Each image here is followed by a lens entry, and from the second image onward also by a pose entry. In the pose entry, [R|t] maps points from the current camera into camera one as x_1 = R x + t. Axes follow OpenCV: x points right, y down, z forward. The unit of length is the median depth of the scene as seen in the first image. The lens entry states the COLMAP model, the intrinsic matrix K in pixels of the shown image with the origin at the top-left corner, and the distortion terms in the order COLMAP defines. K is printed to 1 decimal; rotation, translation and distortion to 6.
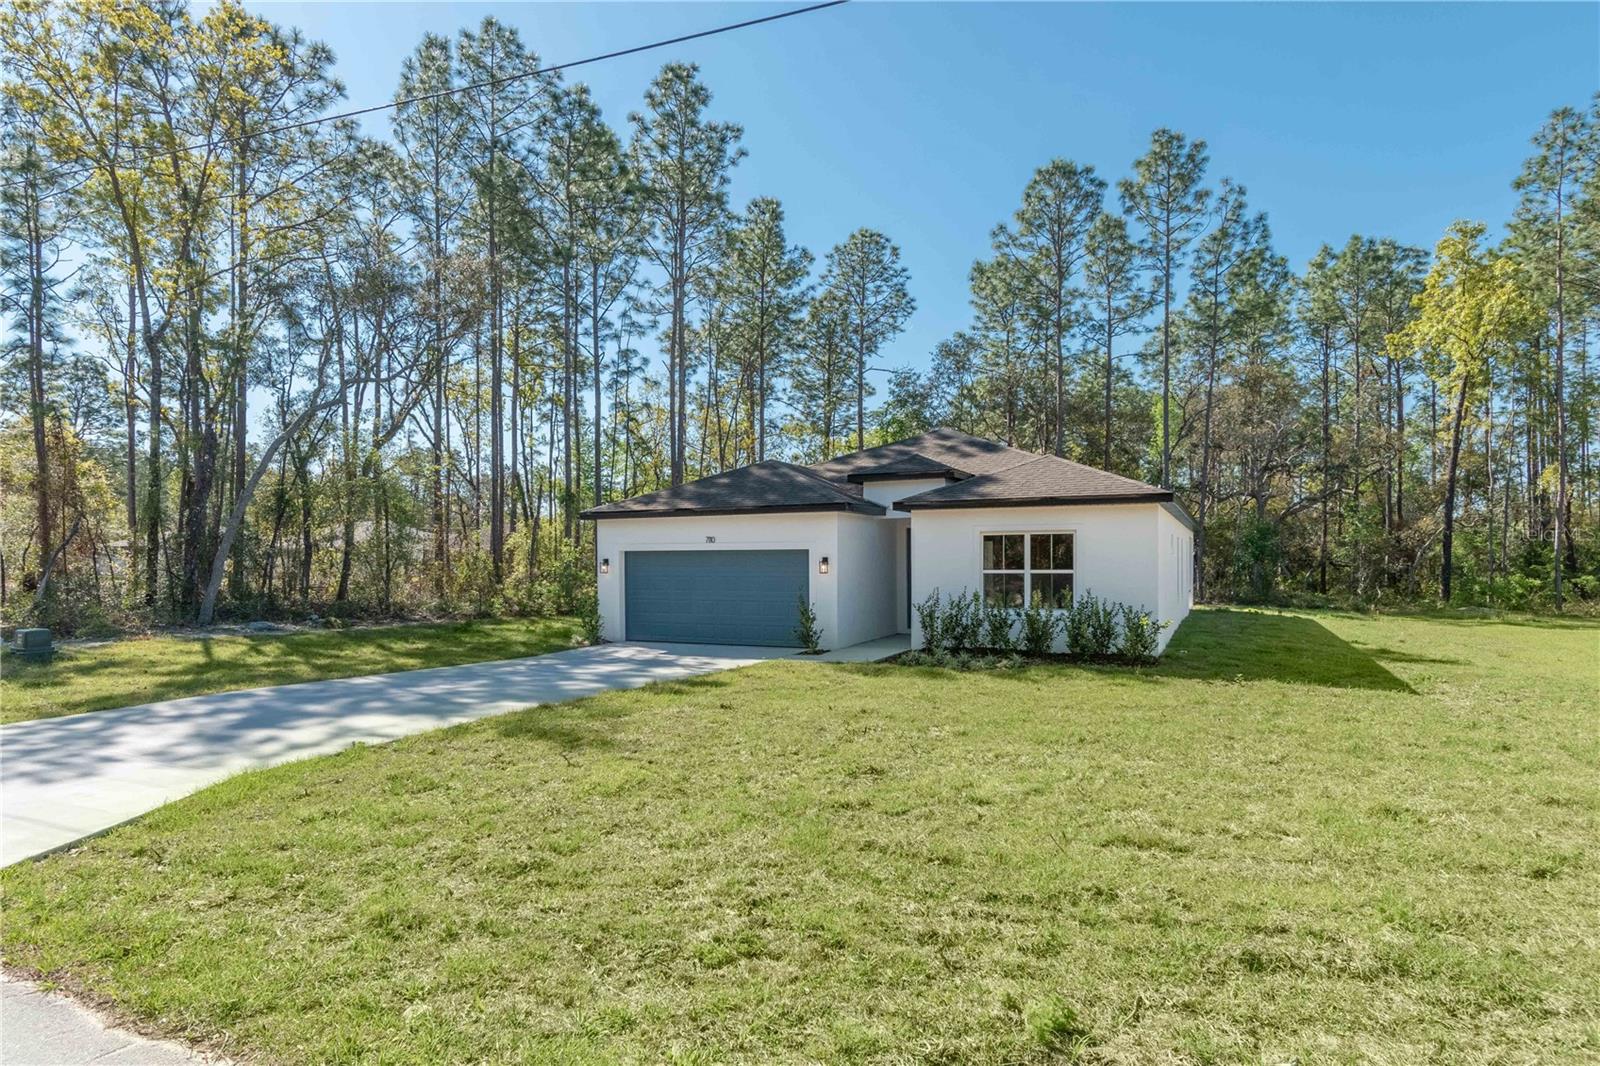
lens RADIAL K [[887.7, 0, 779.4], [0, 887.7, 556.6], [0, 0, 1]] dist [-0.003322, -0.001551]
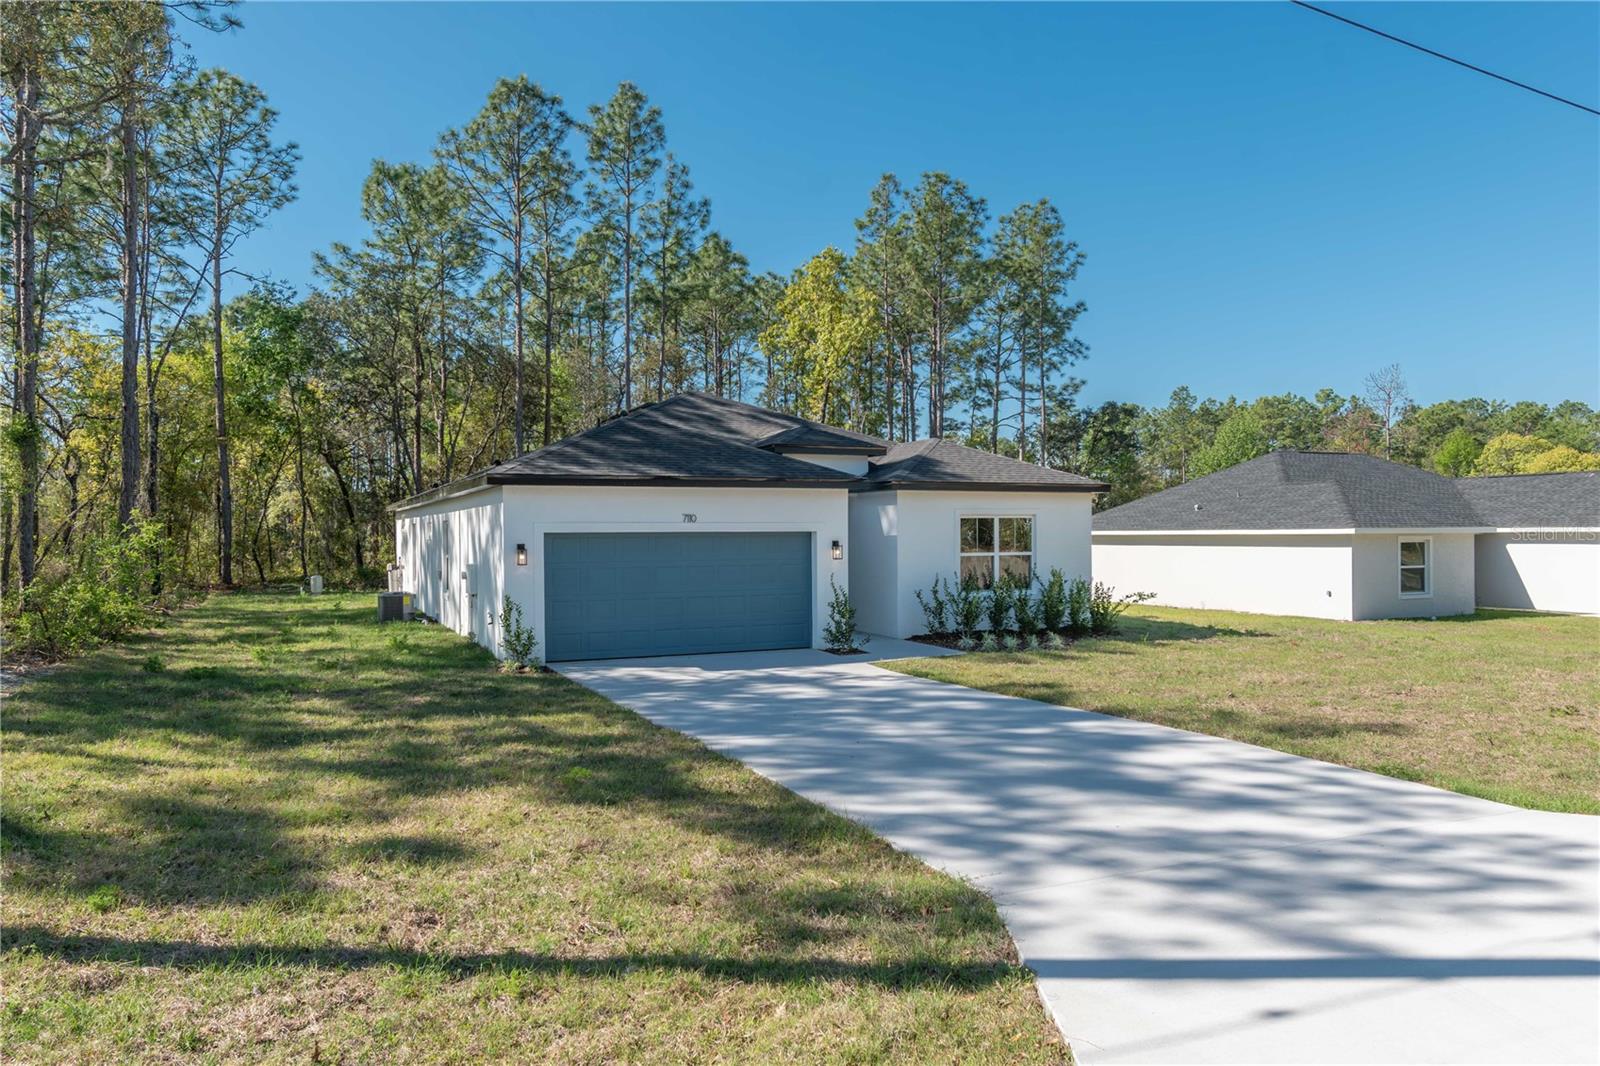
lens RADIAL K [[1052.3, 0, 767.5], [0, 1052.3, 540.9], [0, 0, 1]] dist [-0.003967, -0.002950]
pose [[0.645869, -0.005157, 0.763431, -0.324458], [0.000019, 0.999977, 0.006739, -0.002620], [-0.763448, -0.004338, 0.645855, 0.160784]]
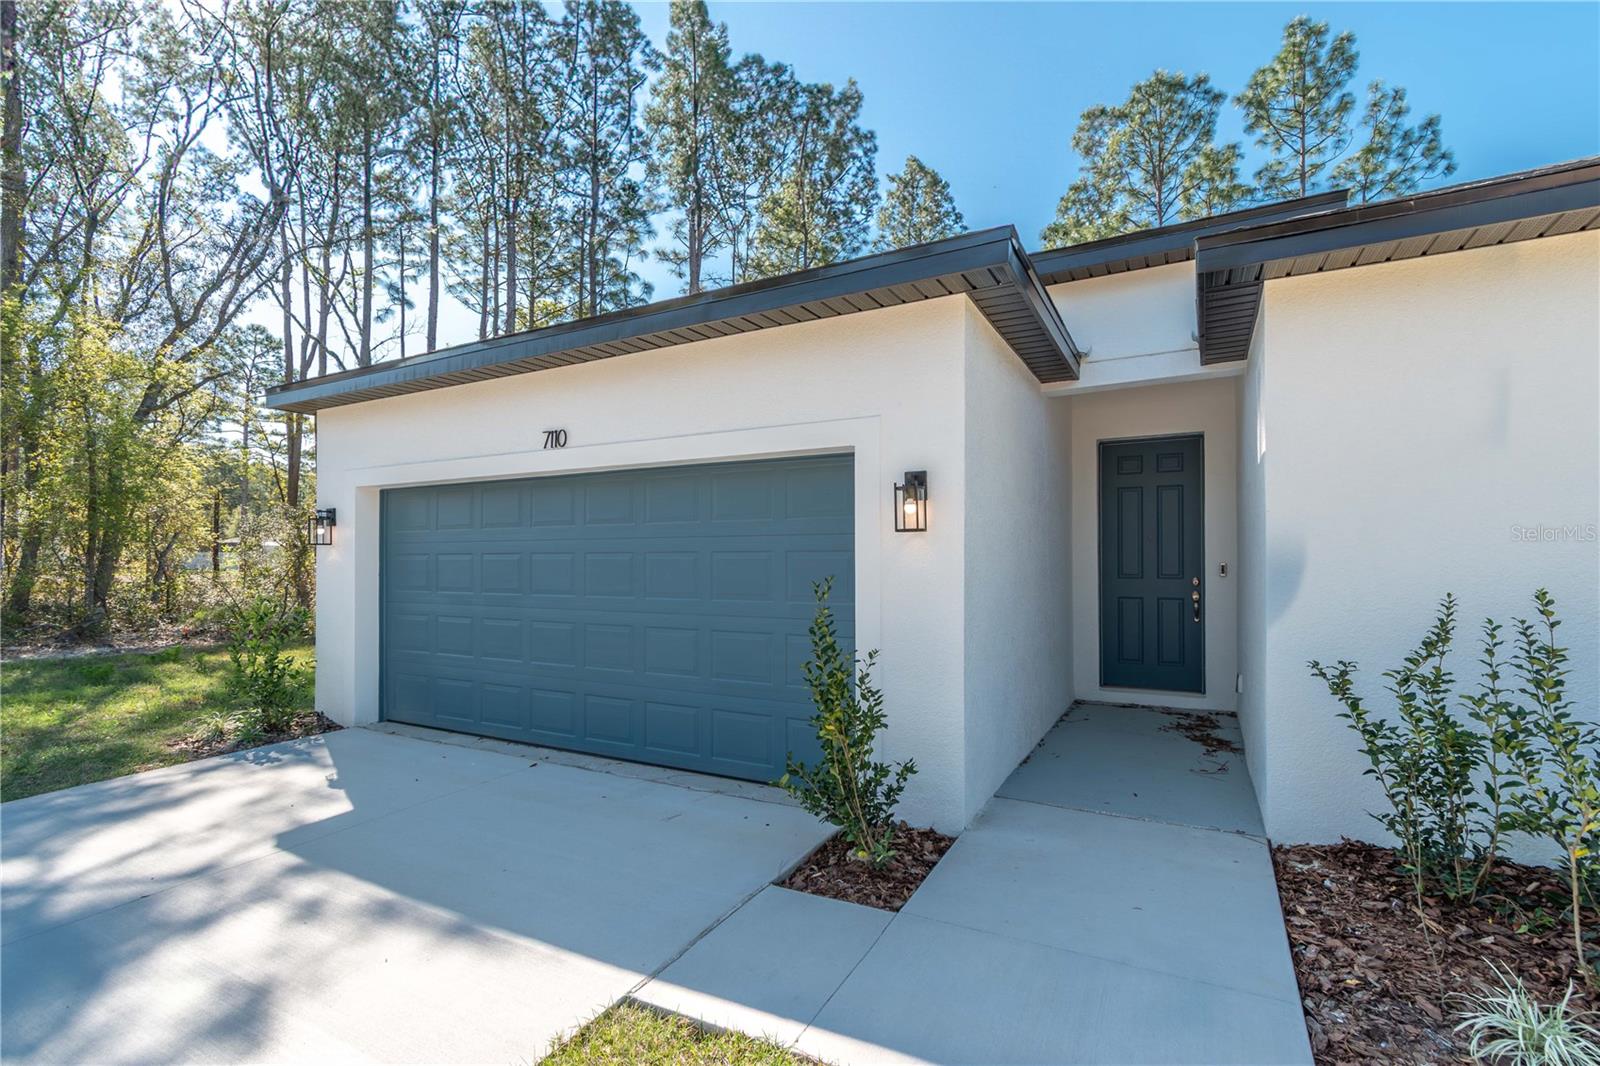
lens RADIAL K [[722.2, 0, 808.8], [0, 722.2, 542.9], [0, 0, 1]] dist [0.004474, 0.000344]
pose [[0.999285, 0.003001, -0.037681, 0.011684], [-0.003845, 0.999743, -0.022345, 0.011120], [0.037604, 0.022474, 0.999040, 0.327512]]
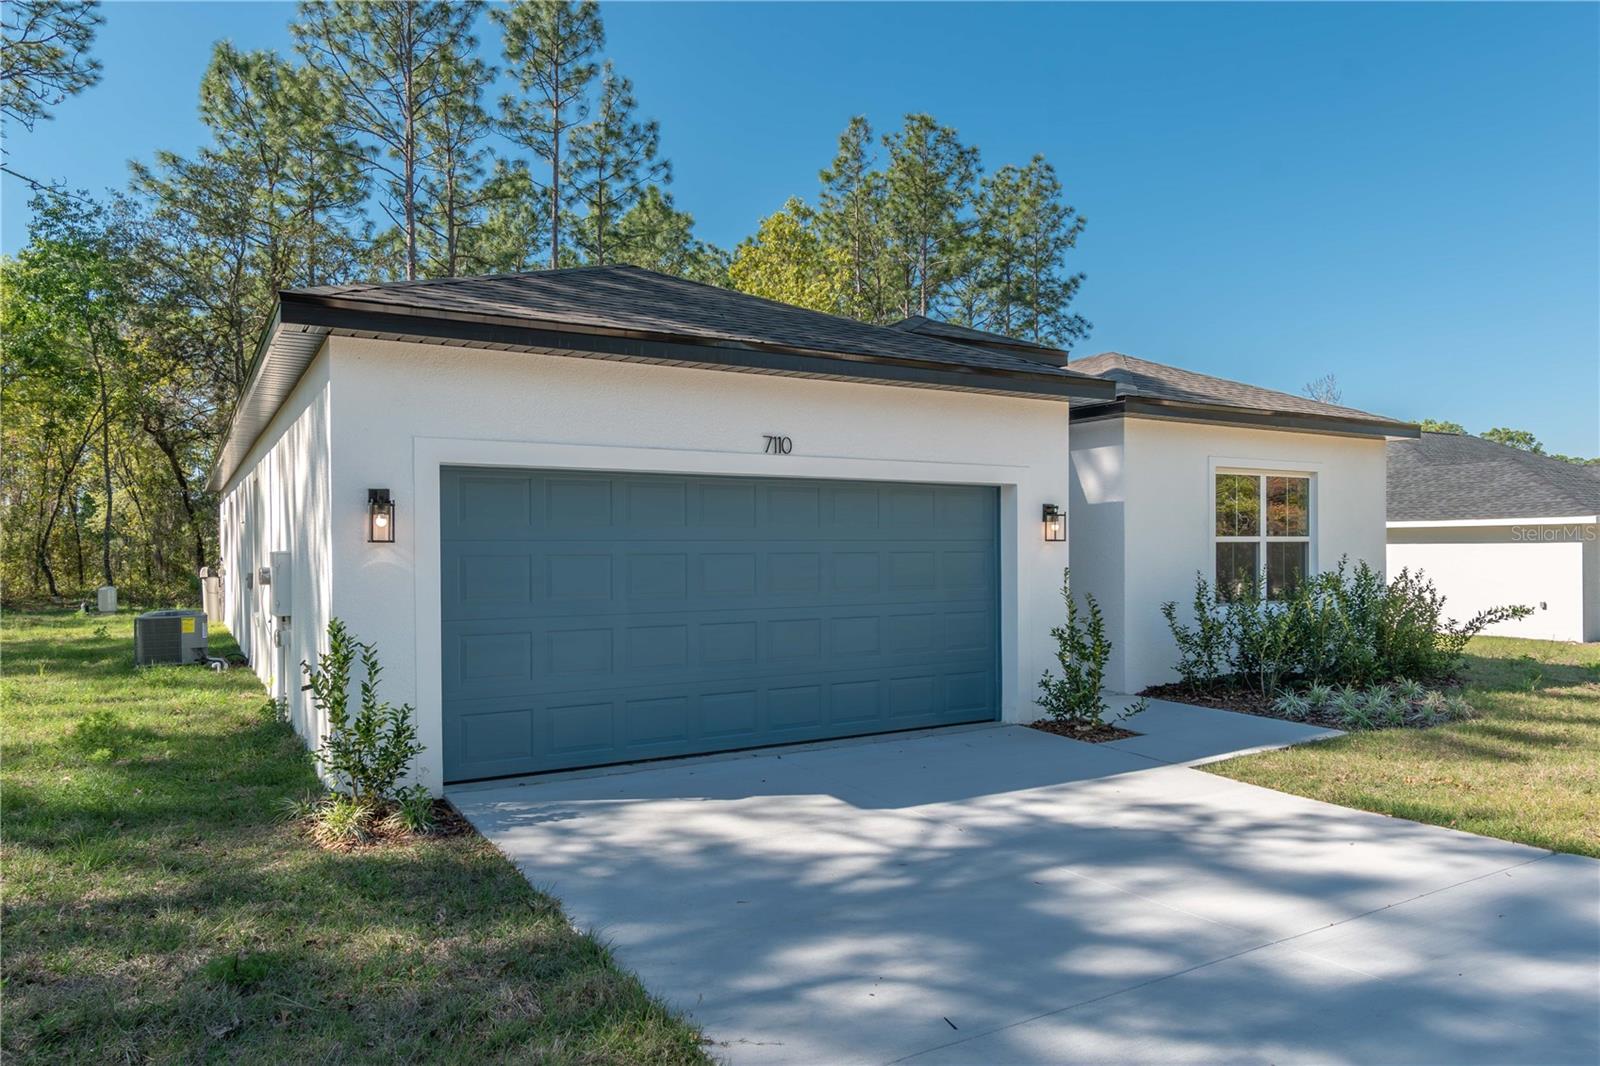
lens RADIAL K [[1039.8, 0, 805.5], [0, 1039.8, 550.4], [0, 0, 1]] dist [-0.000068, 0.001034]
pose [[0.546882, -0.000488, 0.837209, -0.182073], [-0.001731, 0.999997, 0.001714, 0.009254], [-0.837208, -0.002386, 0.546880, 0.343222]]
